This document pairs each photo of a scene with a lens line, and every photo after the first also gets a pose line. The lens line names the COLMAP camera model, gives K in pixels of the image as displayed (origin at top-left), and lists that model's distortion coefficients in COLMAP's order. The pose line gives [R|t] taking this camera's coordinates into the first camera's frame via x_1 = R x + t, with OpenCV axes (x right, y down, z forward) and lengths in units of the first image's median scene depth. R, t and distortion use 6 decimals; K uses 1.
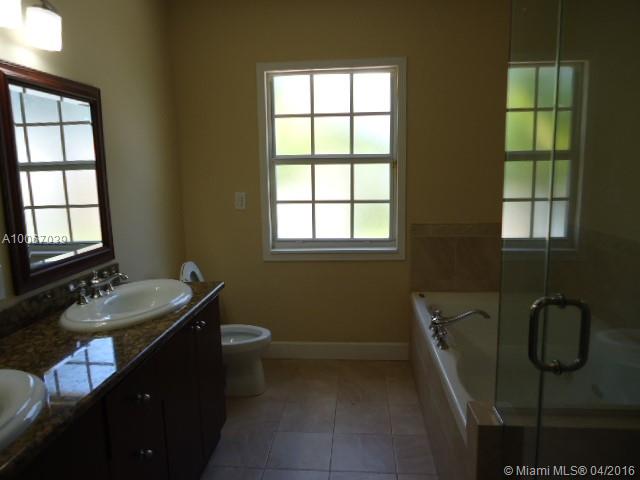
lens RADIAL K [[470.6, 0, 317.3], [0, 470.6, 240.4], [0, 0, 1]] dist [-0.012643, 0.011832]
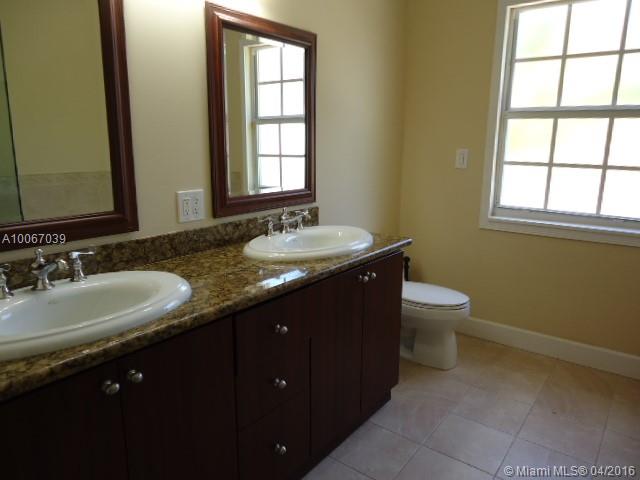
lens RADIAL K [[470.6, 0, 320.9], [0, 470.6, 240.1], [0, 0, 1]] dist [-0.012643, 0.011832]
pose [[0.845849, 0.143730, -0.513693, 0.125642], [-0.112848, 0.989434, 0.091025, 0.026228], [0.521348, -0.019024, 0.853132, 0.112559]]
